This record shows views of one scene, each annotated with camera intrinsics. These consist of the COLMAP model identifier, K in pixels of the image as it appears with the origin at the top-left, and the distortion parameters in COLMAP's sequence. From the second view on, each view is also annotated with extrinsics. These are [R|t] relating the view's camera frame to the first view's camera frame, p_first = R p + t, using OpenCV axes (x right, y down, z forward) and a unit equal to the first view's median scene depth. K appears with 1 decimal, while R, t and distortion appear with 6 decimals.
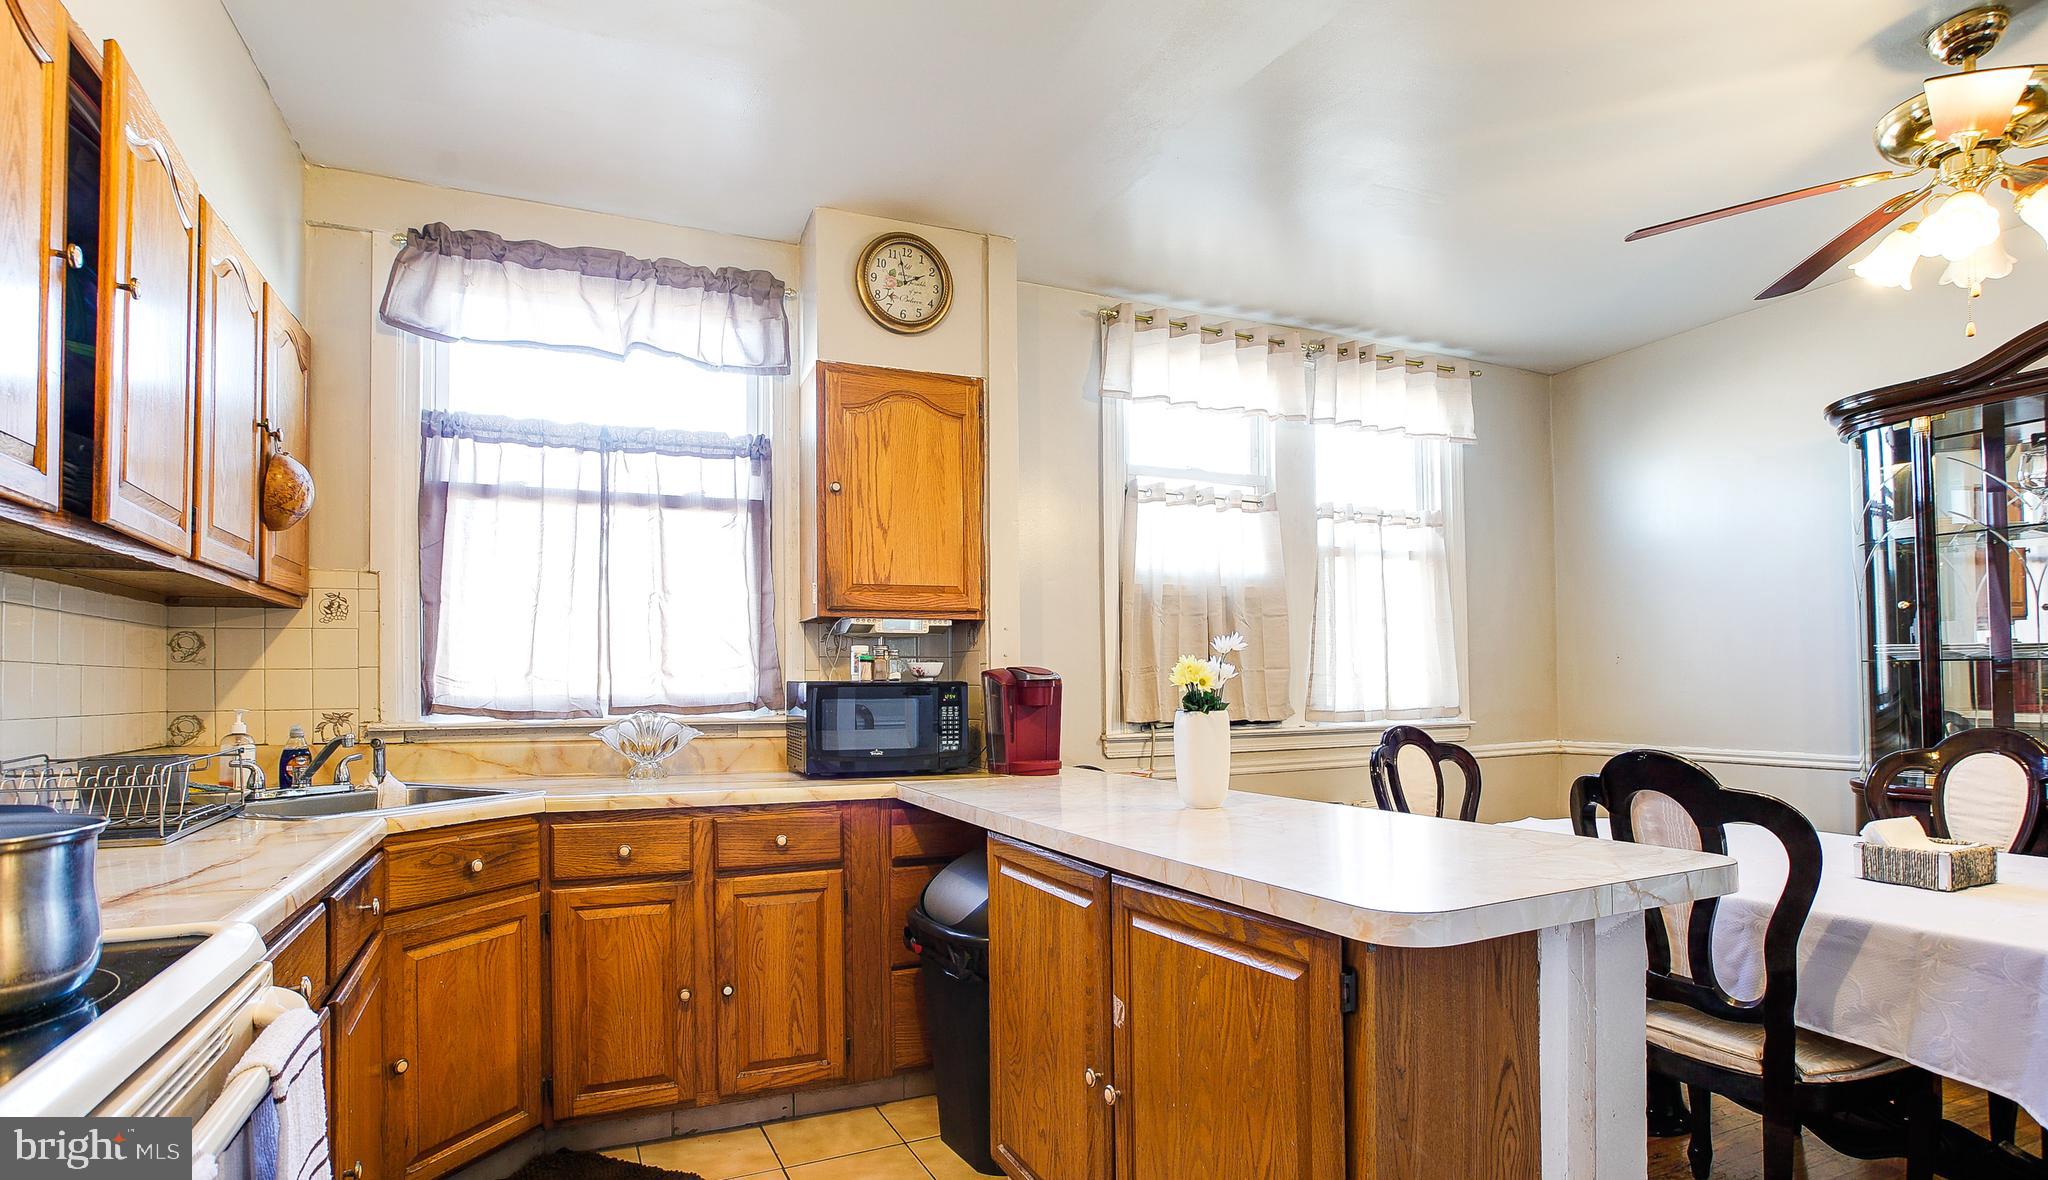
lens RADIAL K [[1021.1, 0, 1019.6], [0, 1021.1, 670.3], [0, 0, 1]] dist [-0.042146, 0.000191]
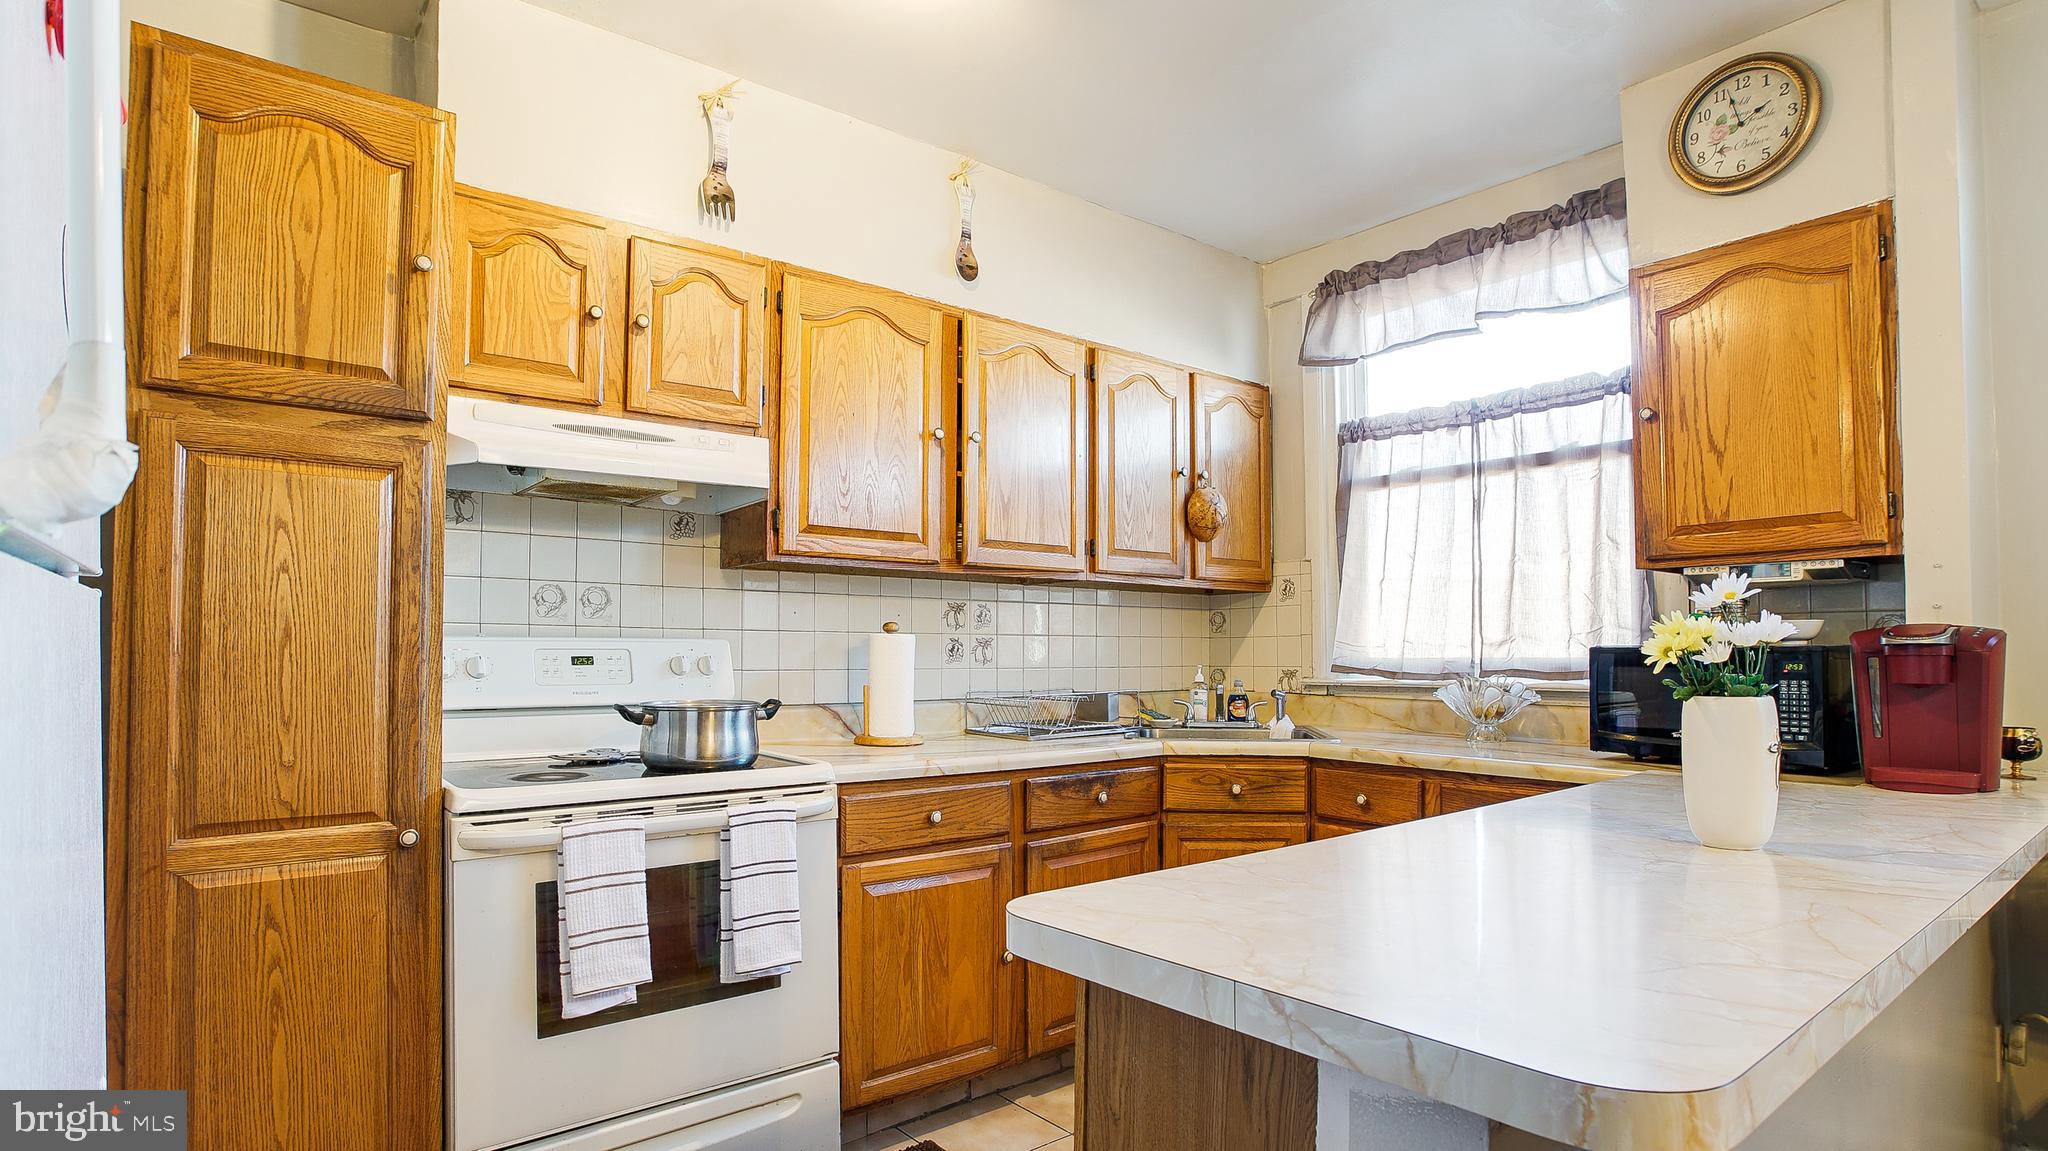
lens RADIAL K [[1030.1, 0, 1012.8], [0, 1030.1, 621.4], [0, 0, 1]] dist [-0.064139, 0.031681]
pose [[0.243749, -0.019623, -0.969640, 0.479811], [0.013543, 0.999767, -0.016828, -0.002677], [0.969744, -0.009030, 0.243958, 0.285041]]
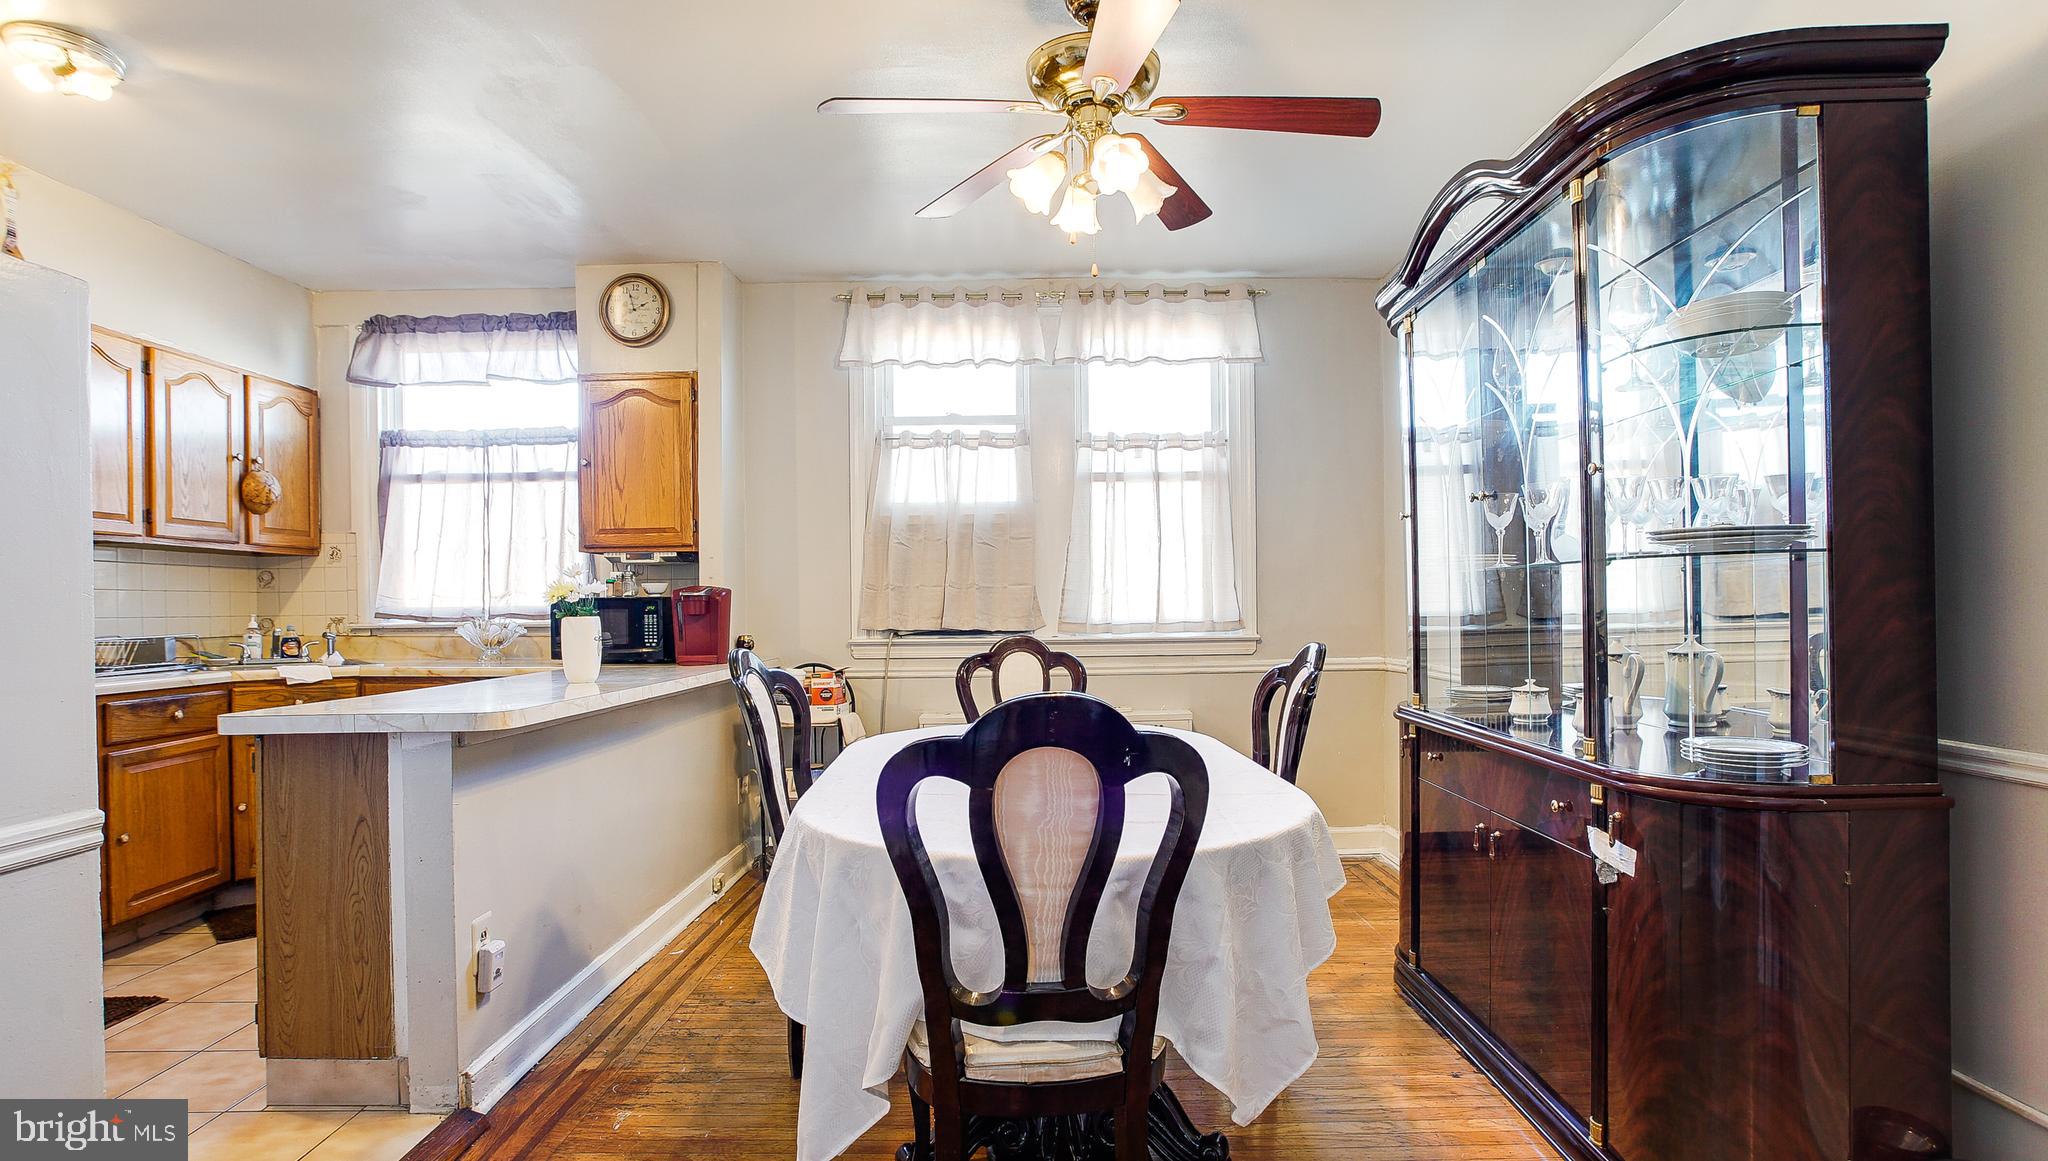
lens RADIAL K [[1005.3, 0, 1028.6], [0, 1005.3, 619.8], [0, 0, 1]] dist [-0.058684, 0.032443]
pose [[0.910908, 0.006924, -0.412552, 0.947761], [0.007178, 0.999442, 0.032623, 0.000814], [0.412548, -0.032678, 0.910350, -0.024673]]
